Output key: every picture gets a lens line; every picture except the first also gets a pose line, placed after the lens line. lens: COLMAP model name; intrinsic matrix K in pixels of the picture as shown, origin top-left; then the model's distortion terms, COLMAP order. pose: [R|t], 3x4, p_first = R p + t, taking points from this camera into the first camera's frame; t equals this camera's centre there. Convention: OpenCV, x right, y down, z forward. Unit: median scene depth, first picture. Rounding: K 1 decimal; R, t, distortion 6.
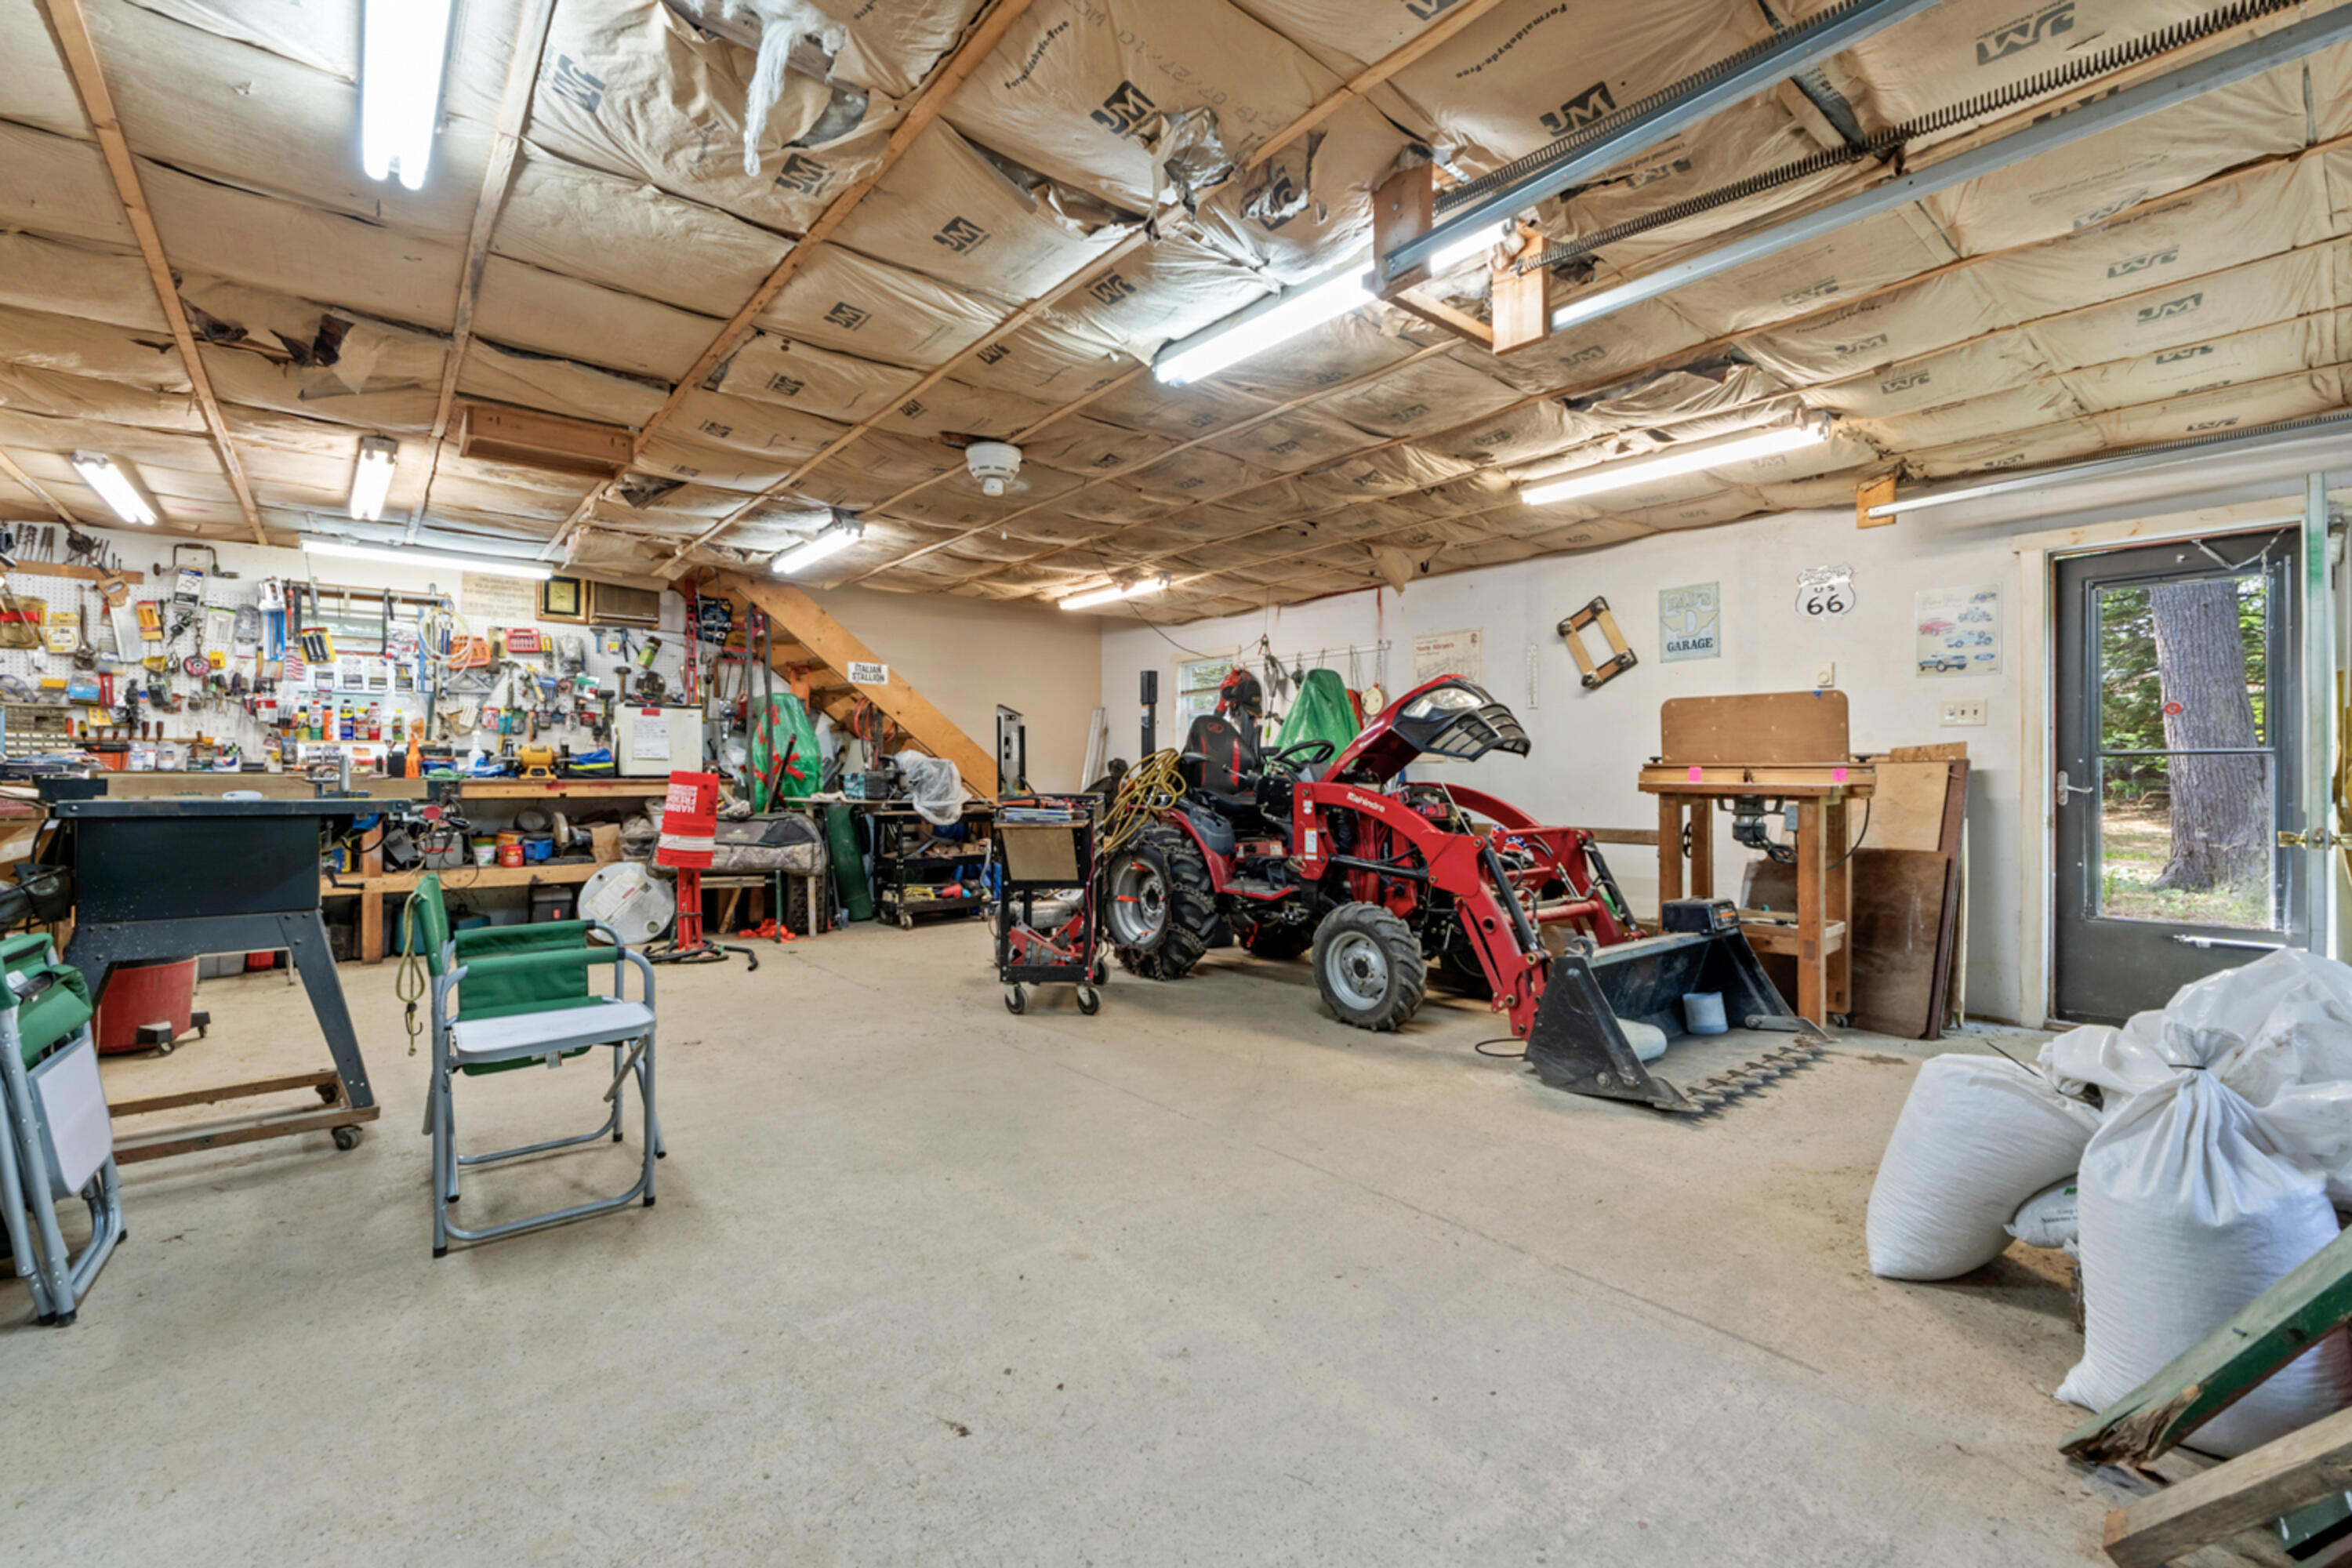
lens RADIAL K [[978.4, 0, 1176.0], [0, 978.4, 784.0], [0, 0, 1]] dist [-0.001290, -0.000146]
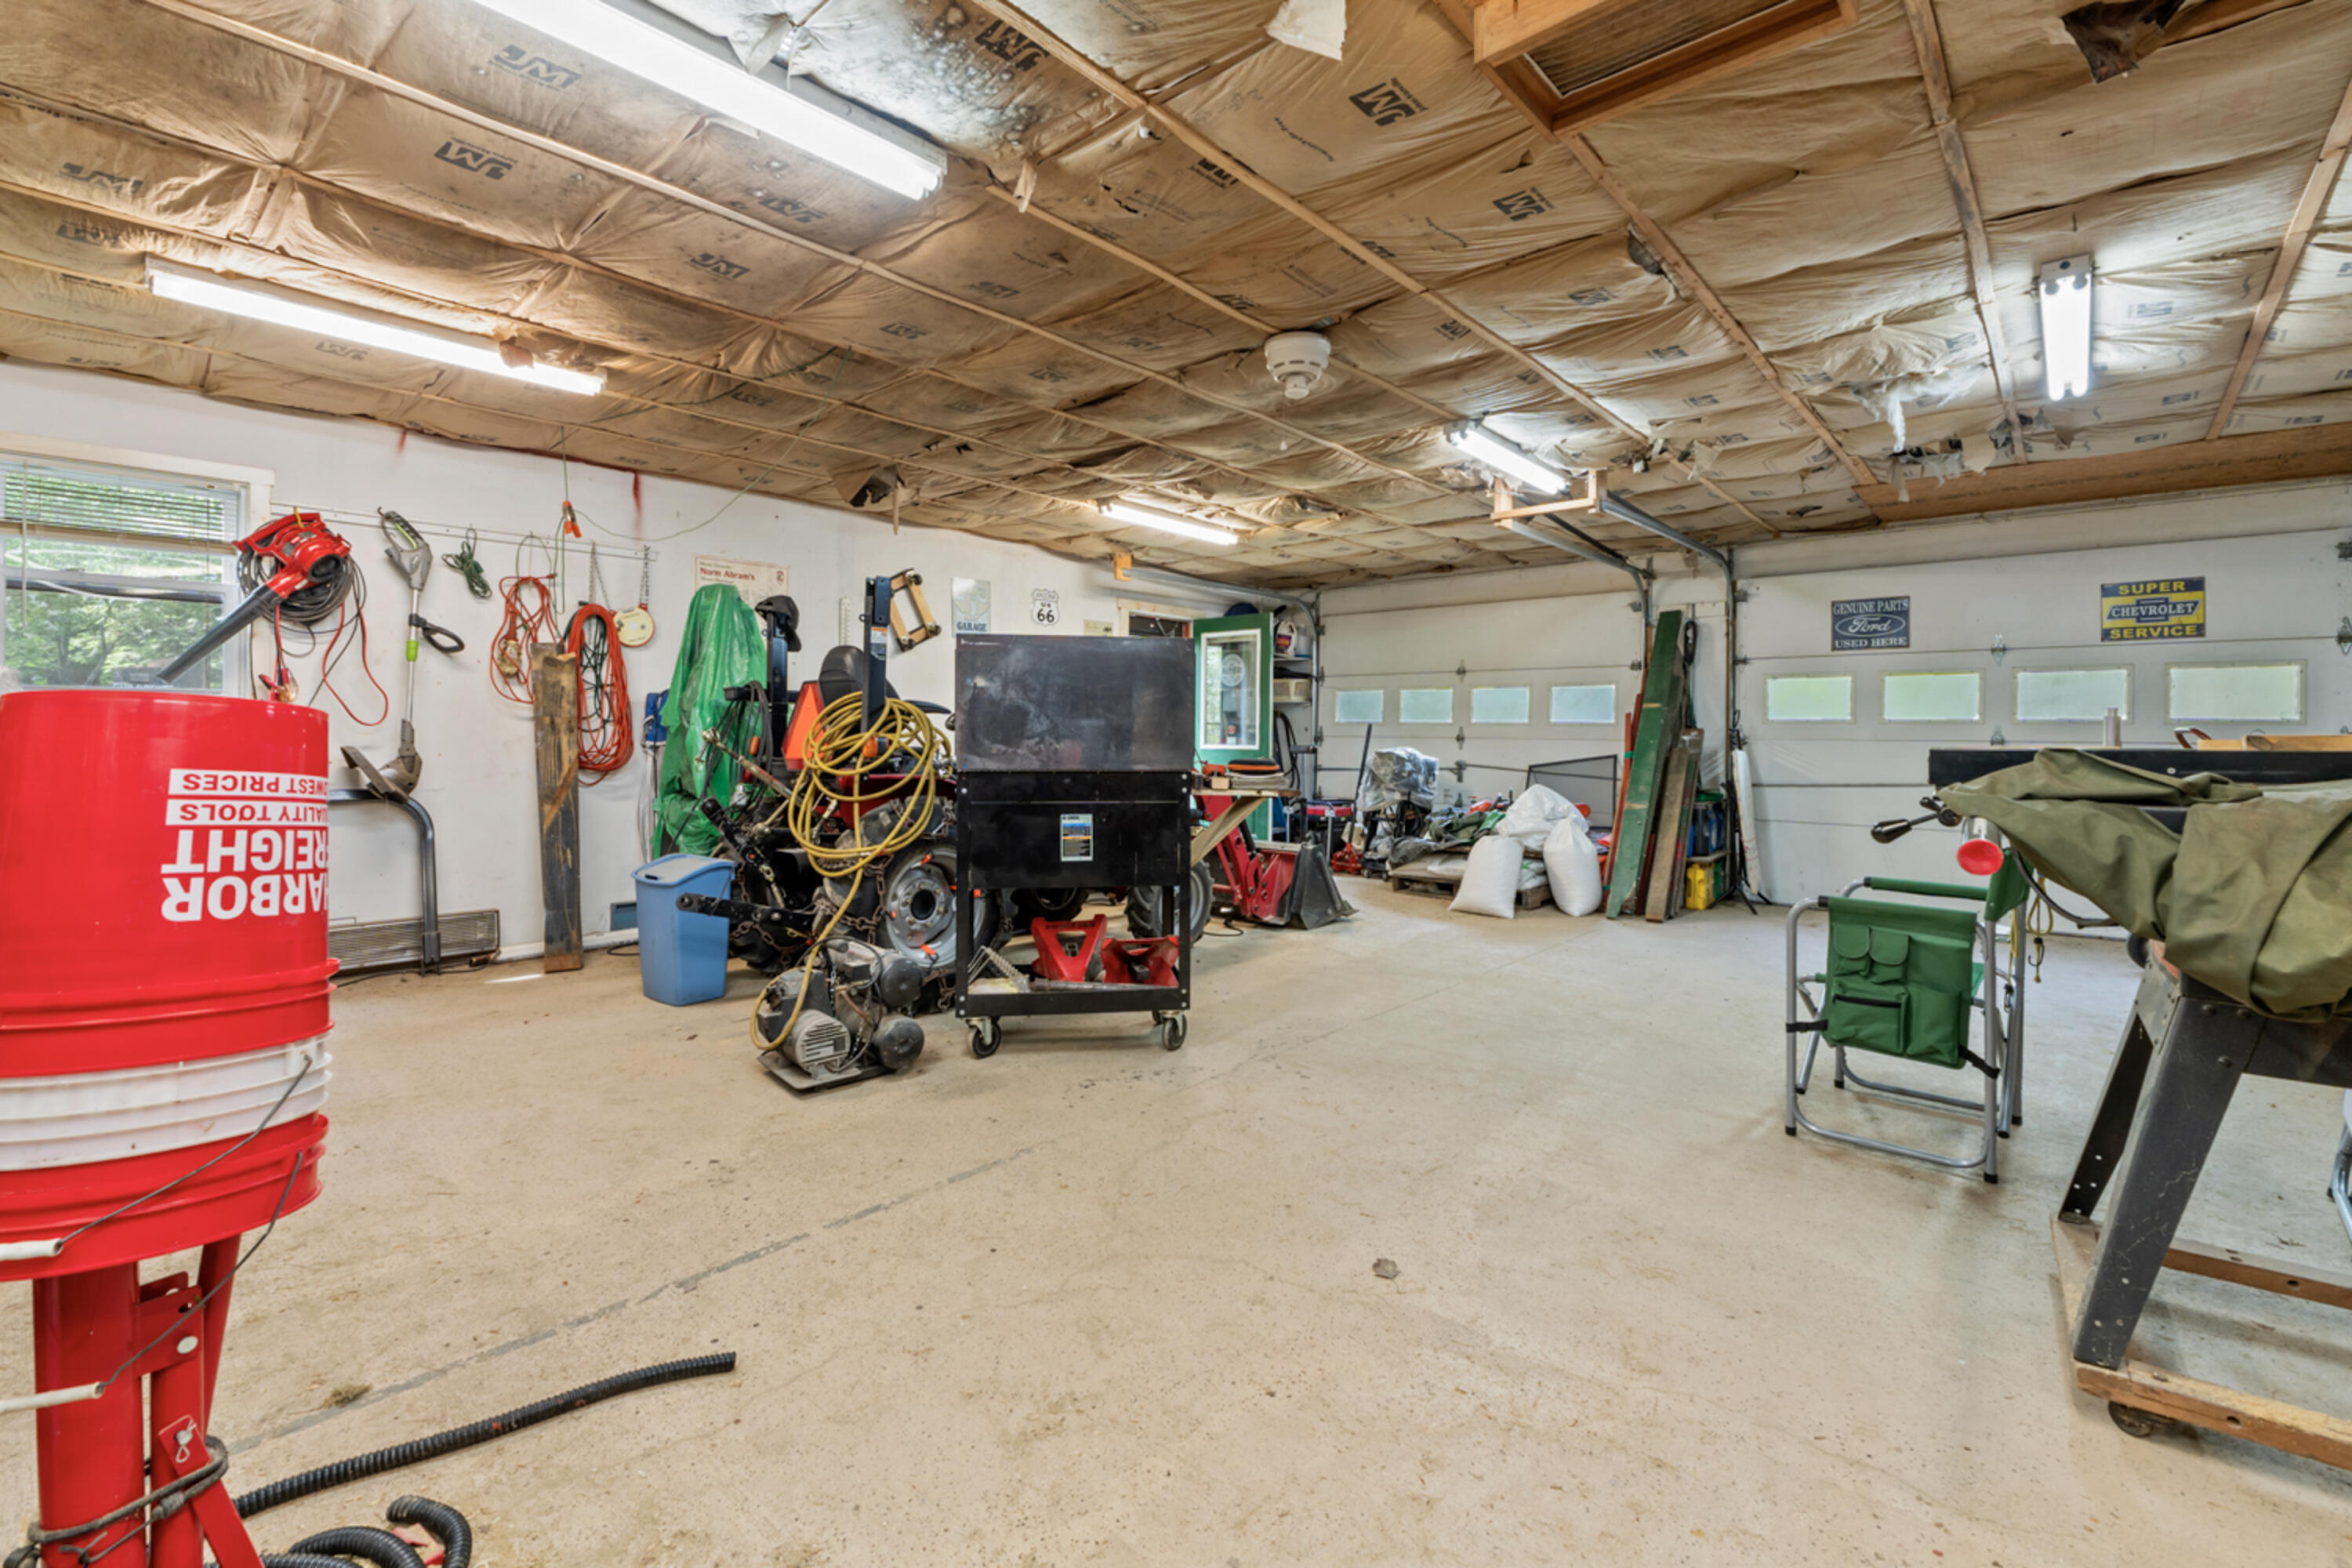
lens RADIAL K [[1001.4, 0, 1179.7], [0, 1001.4, 749.9], [0, 0, 1]] dist [-0.000709, -0.000107]
pose [[-0.132735, -0.008638, 0.991114, -1.527485], [-0.002069, 0.999962, 0.008438, -0.002621], [-0.991149, -0.000930, -0.132747, 1.817859]]
